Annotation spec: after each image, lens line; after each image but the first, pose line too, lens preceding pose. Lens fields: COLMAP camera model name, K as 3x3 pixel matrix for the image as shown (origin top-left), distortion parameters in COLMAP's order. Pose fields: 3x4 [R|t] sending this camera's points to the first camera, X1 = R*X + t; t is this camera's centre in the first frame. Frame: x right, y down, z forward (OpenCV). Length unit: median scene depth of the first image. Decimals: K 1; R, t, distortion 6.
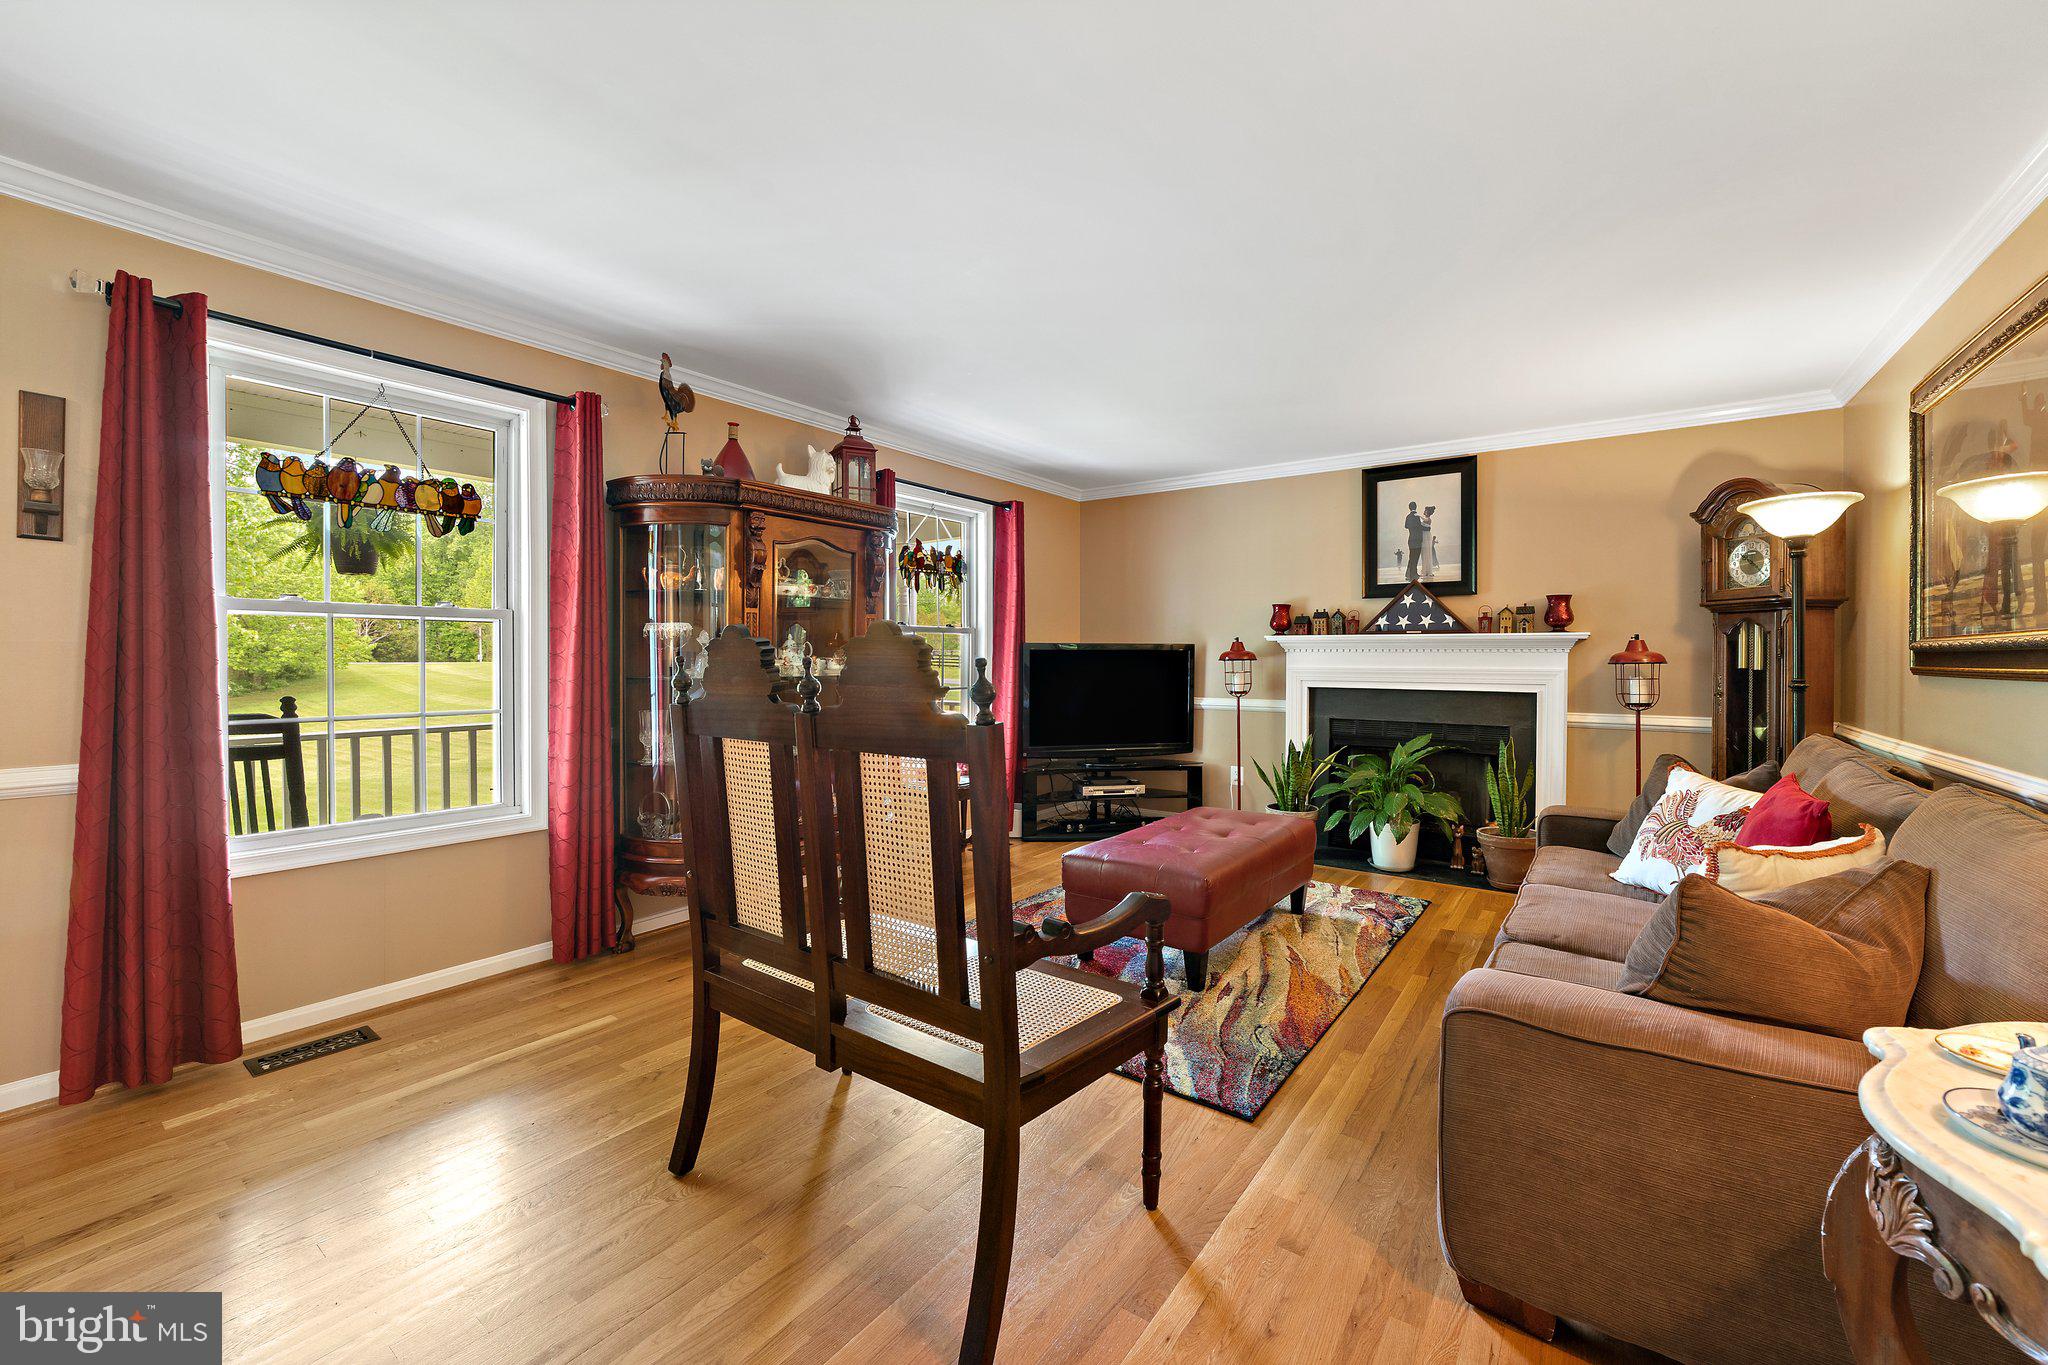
lens RADIAL K [[806.9, 0, 1020.9], [0, 806.9, 662.5], [0, 0, 1]] dist [-0.001872, 0.000321]
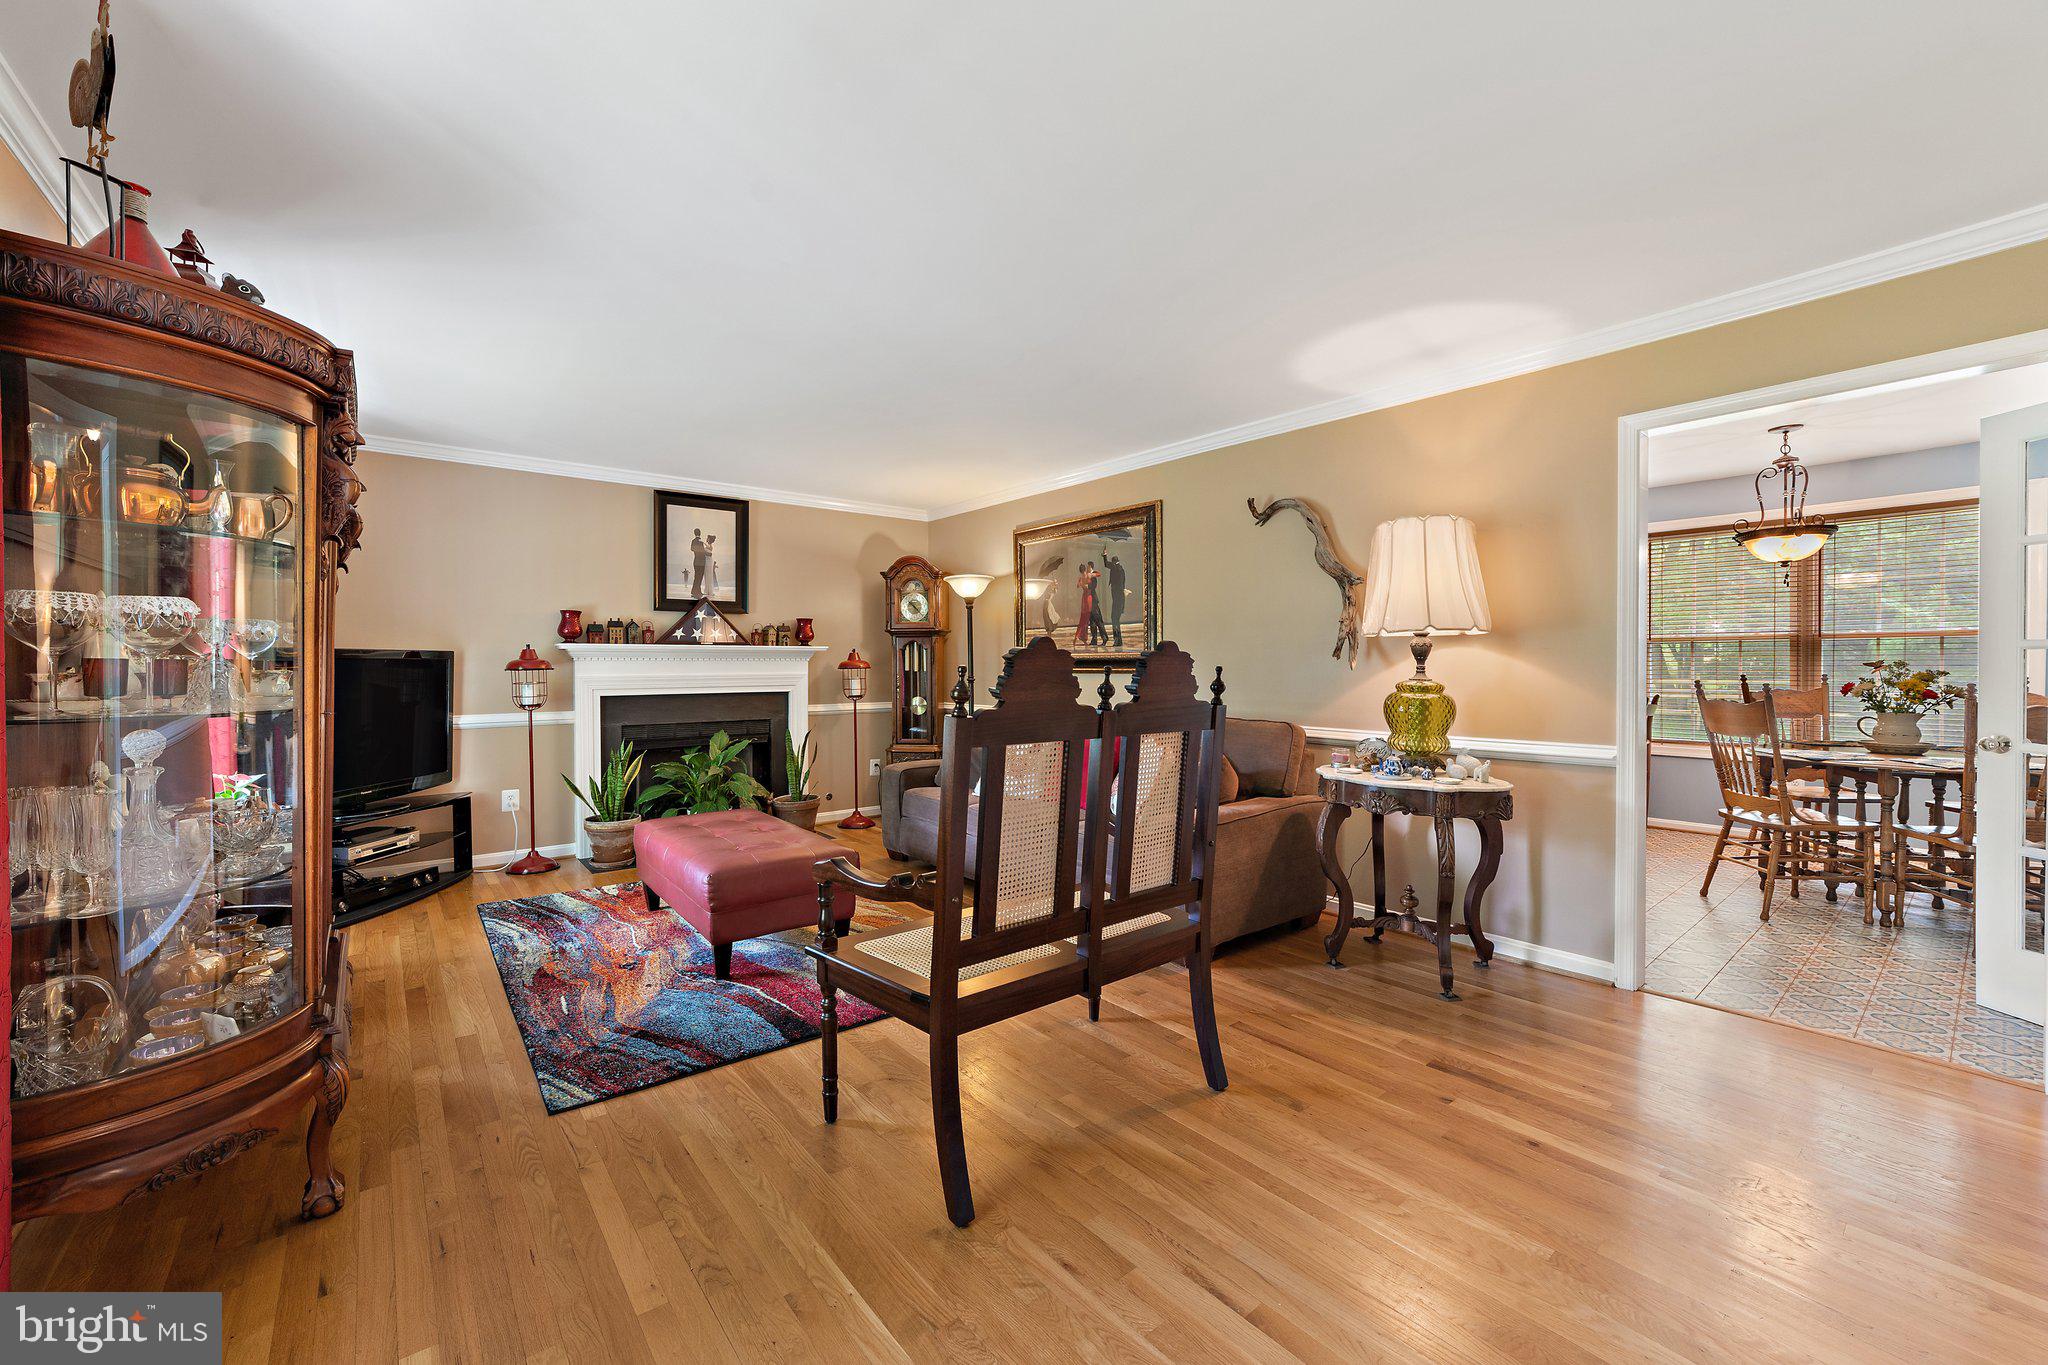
lens RADIAL K [[806.9, 0, 1014.9], [0, 806.9, 675.7], [0, 0, 1]] dist [-0.001872, 0.000321]
pose [[0.275611, -0.018197, 0.961097, -0.487880], [0.010897, 0.999816, 0.015806, -0.004831], [-0.961208, 0.006117, 0.275758, 0.257598]]
